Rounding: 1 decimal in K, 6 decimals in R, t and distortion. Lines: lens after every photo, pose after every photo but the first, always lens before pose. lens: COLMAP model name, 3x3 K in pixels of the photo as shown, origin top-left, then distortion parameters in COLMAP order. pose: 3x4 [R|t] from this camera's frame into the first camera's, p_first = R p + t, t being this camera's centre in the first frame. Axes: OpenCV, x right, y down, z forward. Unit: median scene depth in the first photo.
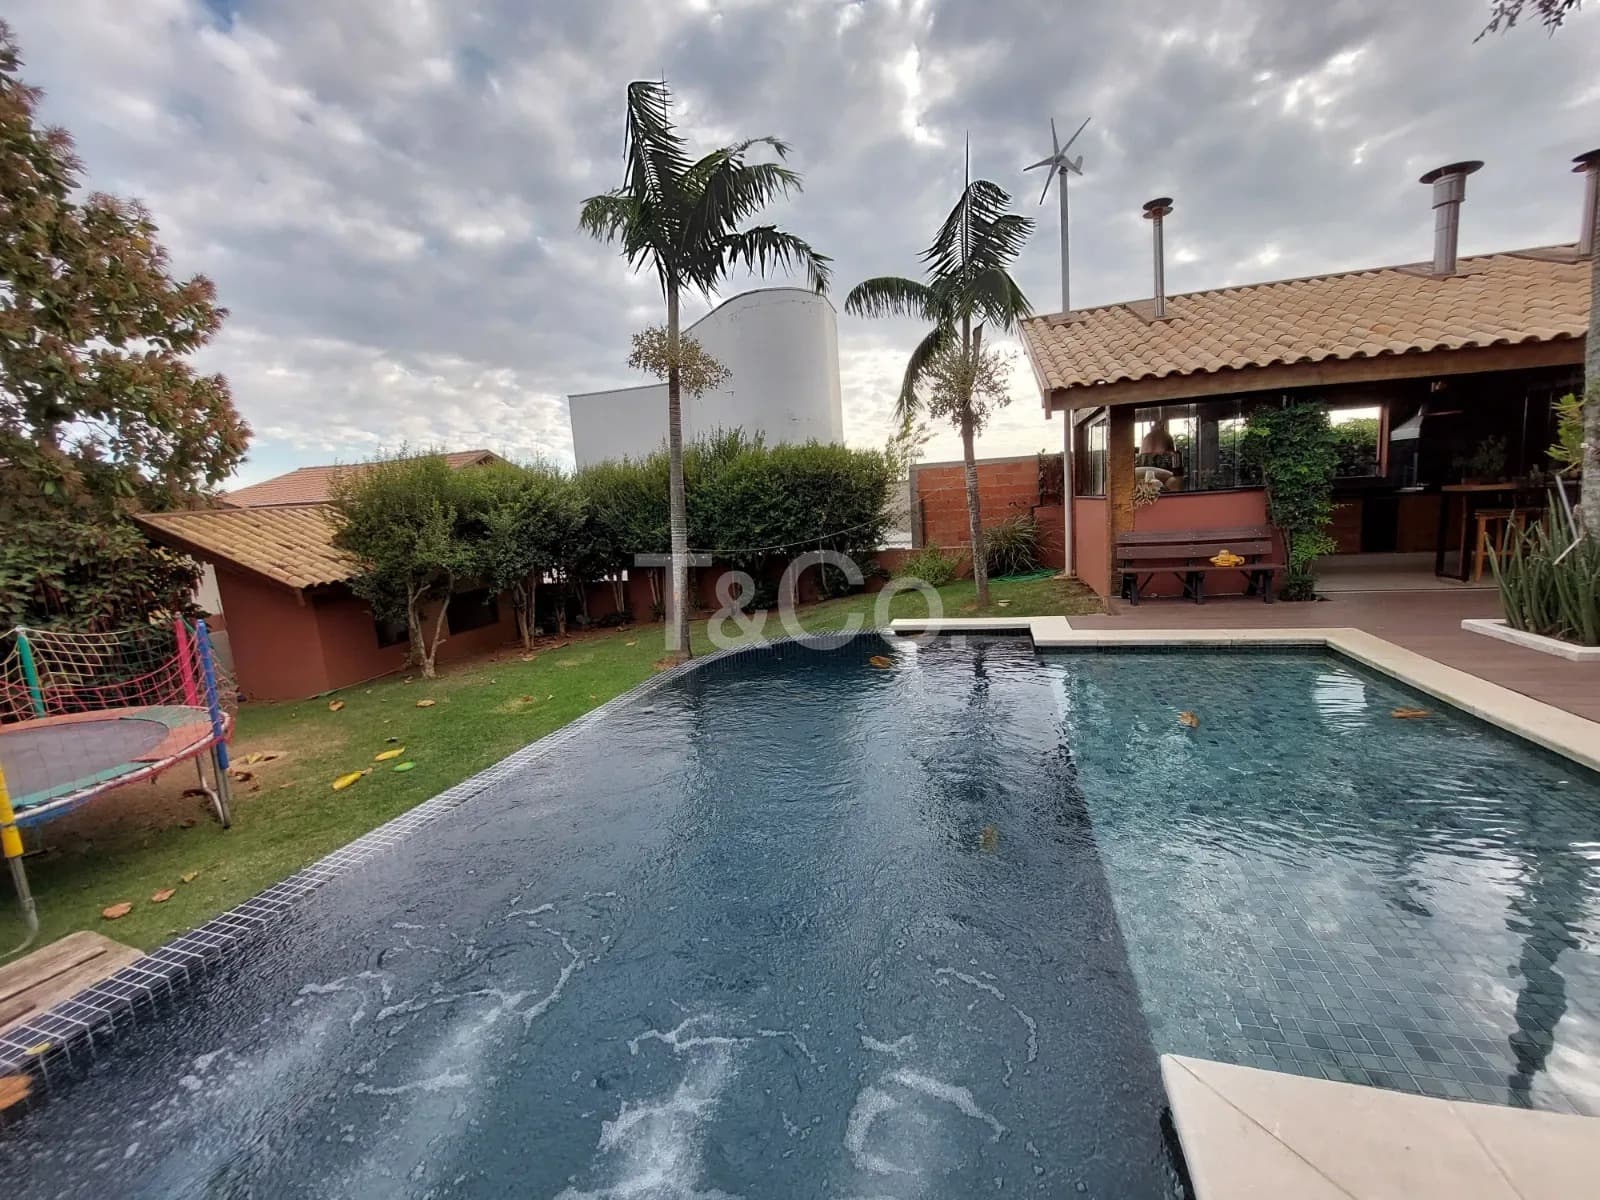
lens RADIAL K [[635.0, 0, 800.0], [0, 635.0, 600.0], [0, 0, 1]] dist [-0.024652, 0.000050]
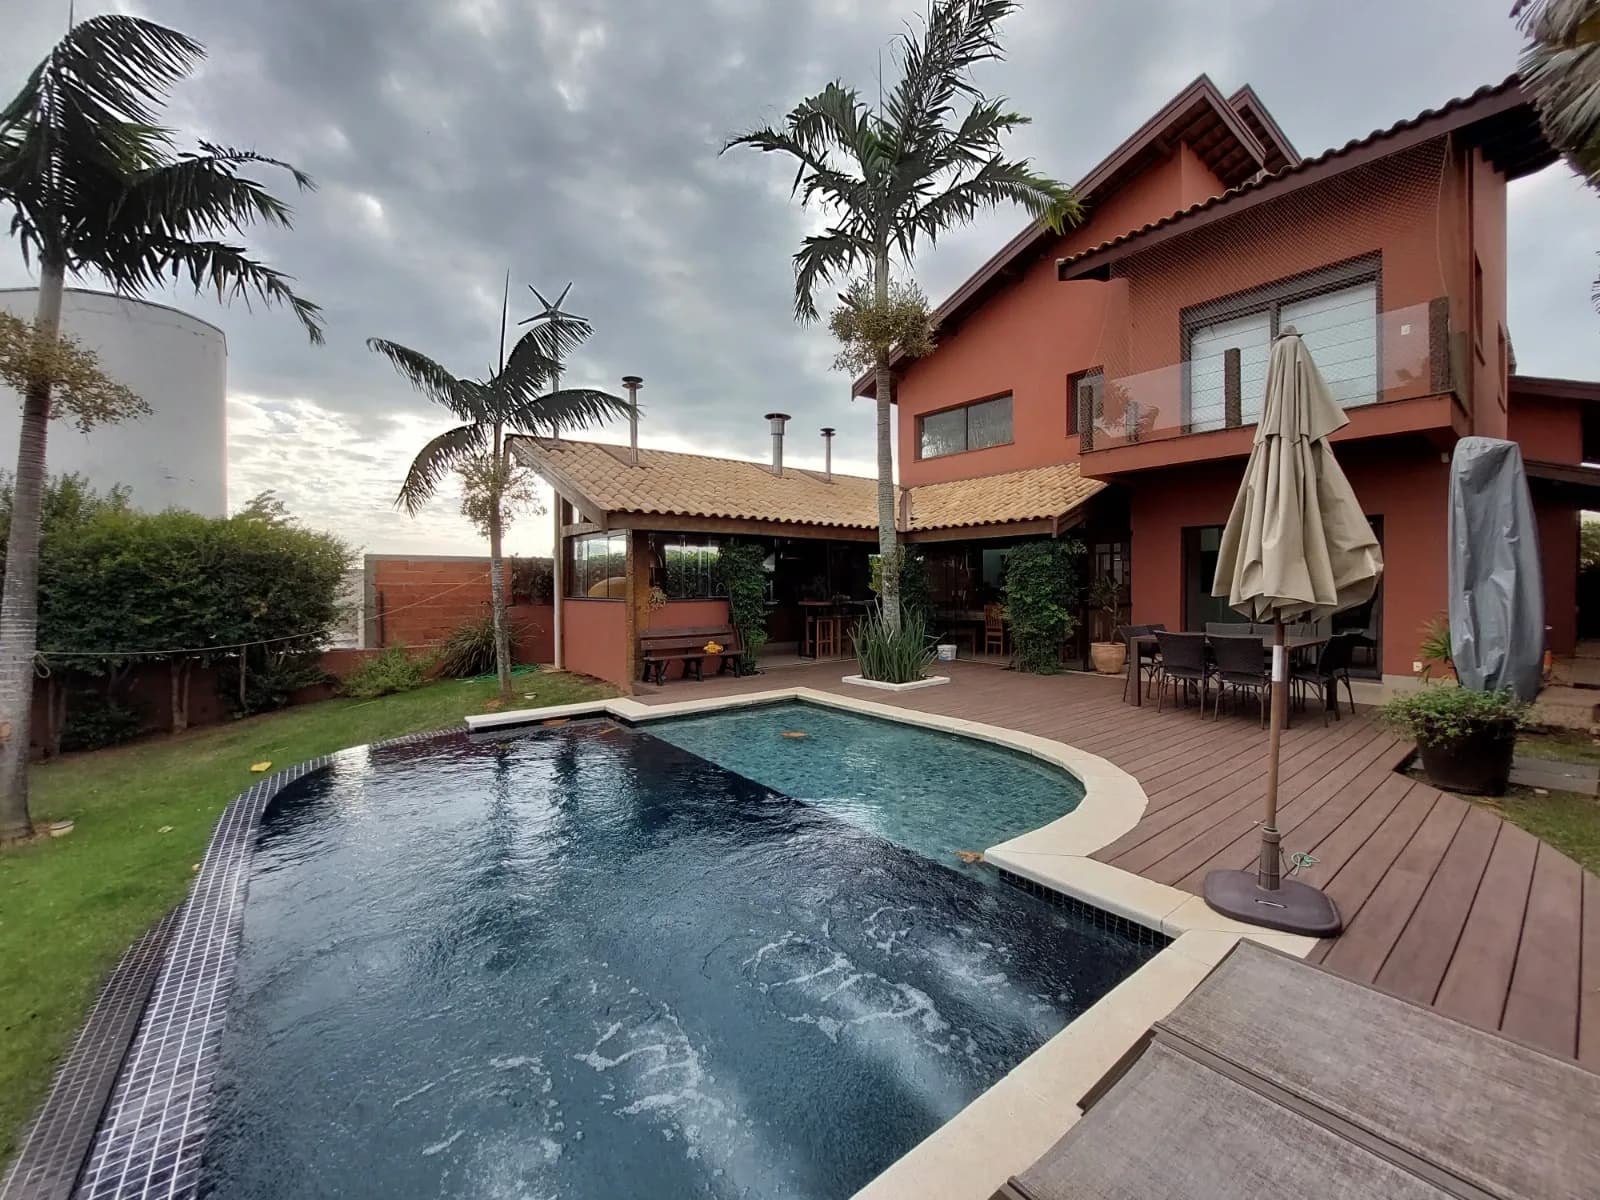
lens RADIAL K [[635.0, 0, 800.0], [0, 635.0, 600.0], [0, 0, 1]] dist [-0.024652, 0.000050]
pose [[0.575470, 0.044498, 0.816611, -0.289270], [0.087429, 0.989449, -0.115528, 0.007321], [-0.813136, 0.137878, 0.565508, 0.026433]]
